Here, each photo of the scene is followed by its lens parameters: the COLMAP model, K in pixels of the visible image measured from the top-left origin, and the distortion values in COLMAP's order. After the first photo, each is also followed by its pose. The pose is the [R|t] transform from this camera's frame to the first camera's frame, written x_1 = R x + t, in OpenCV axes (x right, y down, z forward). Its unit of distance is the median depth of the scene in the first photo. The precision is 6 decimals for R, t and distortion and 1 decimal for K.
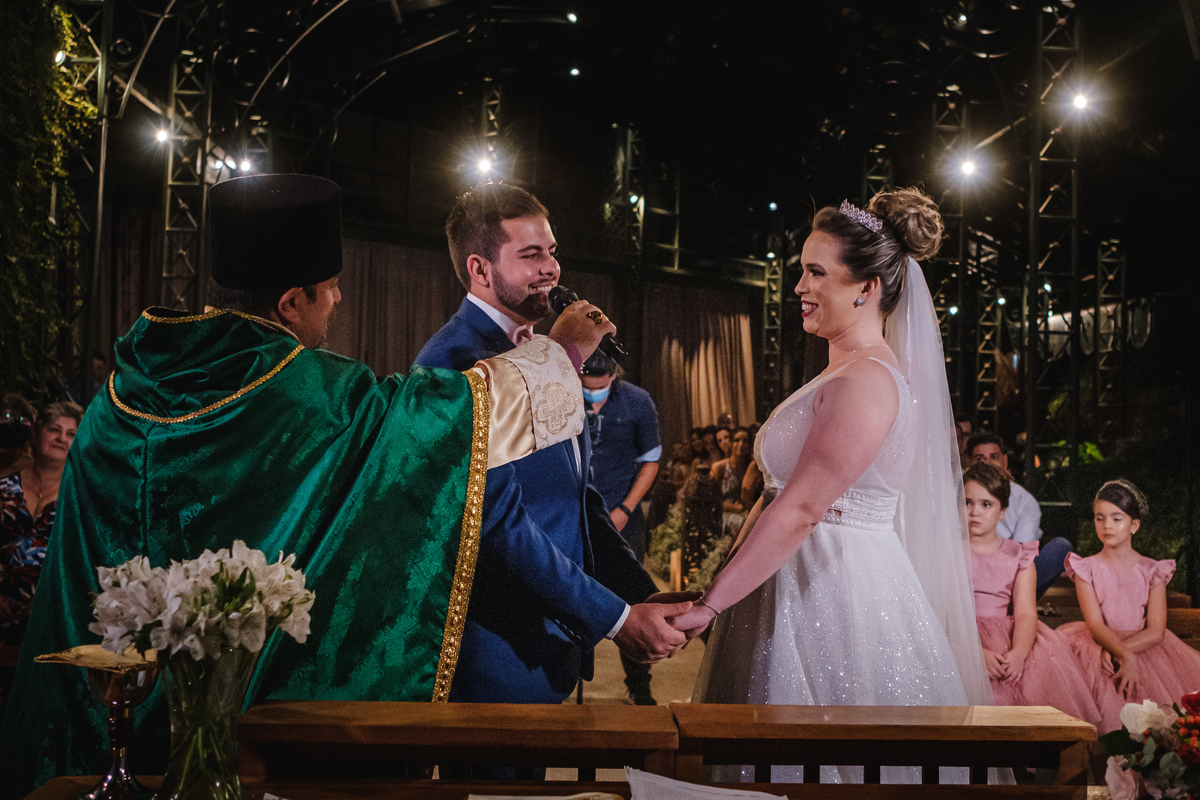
lens RADIAL K [[1429.6, 0, 662.2], [0, 1429.6, 324.2], [0, 0, 1]] dist [-0.082480, 0.197940]
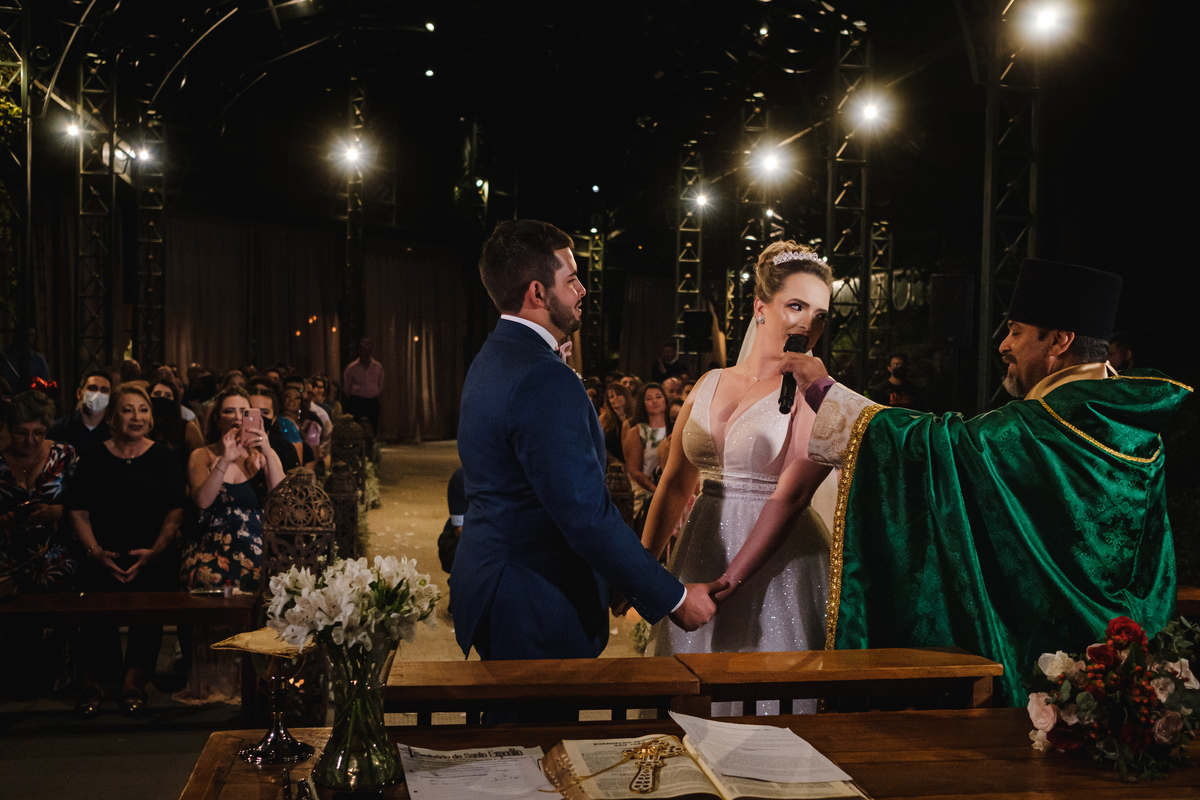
lens RADIAL K [[1208.9, 0, 600.0], [0, 1208.9, 400.0], [0, 0, 1]] dist [-0.075853, 0.181949]
pose [[0.995567, -0.011071, 0.093397, -0.025142], [0.001922, 0.995236, 0.097479, -0.010810], [-0.094031, -0.096868, 0.990845, -0.008488]]
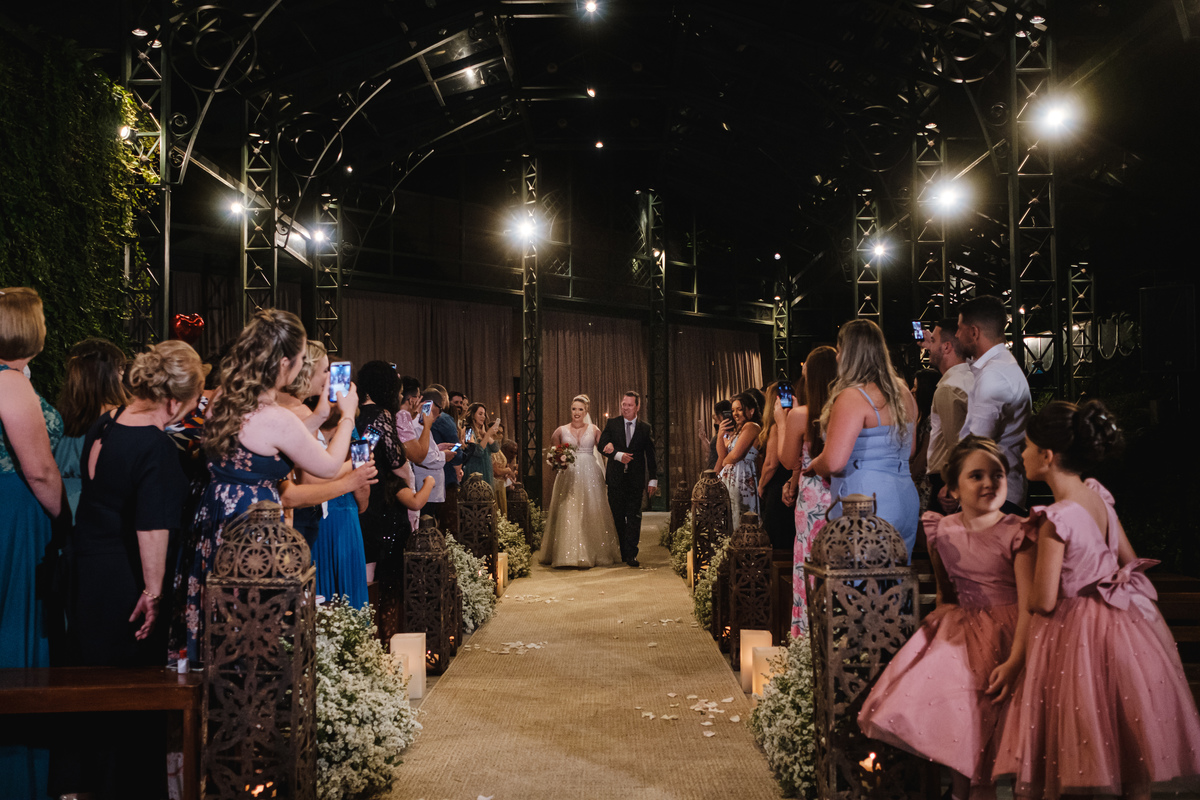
lens RADIAL K [[1142.9, 0, 600.0], [0, 1142.9, 400.0], [0, 0, 1]] dist [-0.077326, 0.194671]
pose [[0.995331, -0.042160, -0.086831, 0.016338], [0.044104, 0.998815, 0.020590, 0.017550], [0.085860, -0.024323, 0.996010, 0.097125]]
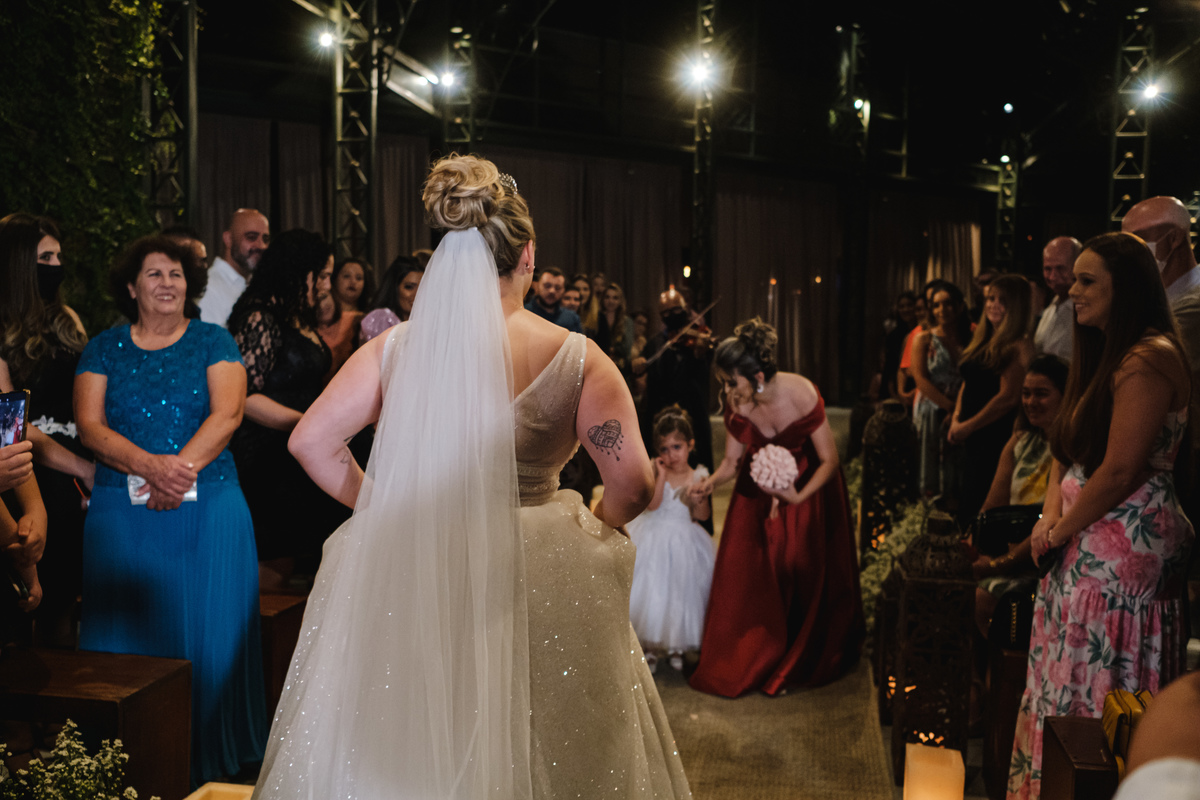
lens RADIAL K [[1142.9, 0, 600.0], [0, 1142.9, 400.0], [0, 0, 1]] dist [-0.077326, 0.194671]
pose [[0.964126, 0.007492, -0.265339, 0.027995], [0.028010, 0.991150, 0.129760, 0.013058], [0.263963, -0.132537, 0.955384, 0.283868]]
